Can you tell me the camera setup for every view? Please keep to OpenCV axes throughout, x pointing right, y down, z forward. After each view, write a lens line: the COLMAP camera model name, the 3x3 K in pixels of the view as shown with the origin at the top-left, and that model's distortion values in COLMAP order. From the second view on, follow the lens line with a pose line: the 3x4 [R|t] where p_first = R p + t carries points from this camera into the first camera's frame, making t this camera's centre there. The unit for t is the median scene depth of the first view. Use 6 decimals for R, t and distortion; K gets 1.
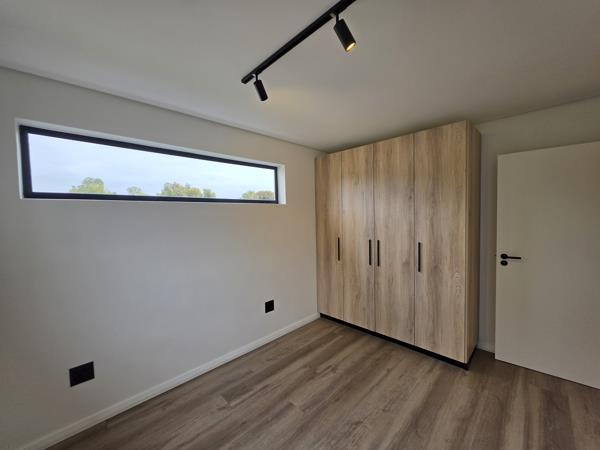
lens RADIAL K [[239.6, 0, 309.3], [0, 239.6, 224.6], [0, 0, 1]] dist [-0.001282, 0.000475]
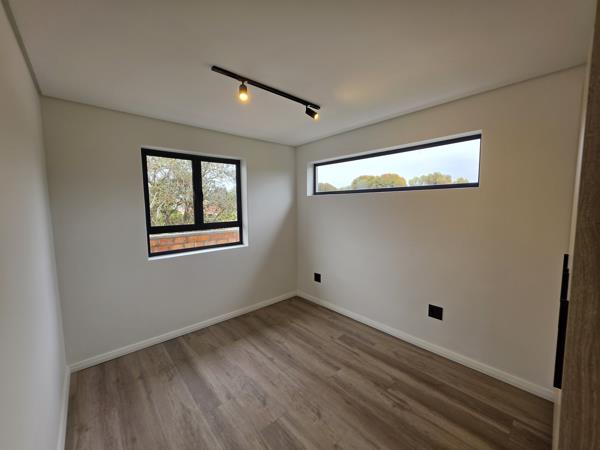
lens RADIAL K [[239.6, 0, 301.3], [0, 239.6, 225.9], [0, 0, 1]] dist [-0.001282, 0.000475]
pose [[-0.064434, 0.104075, -0.992480, 0.804565], [-0.033155, 0.993774, 0.106364, -0.039769], [0.997371, 0.039759, -0.060582, 0.690488]]
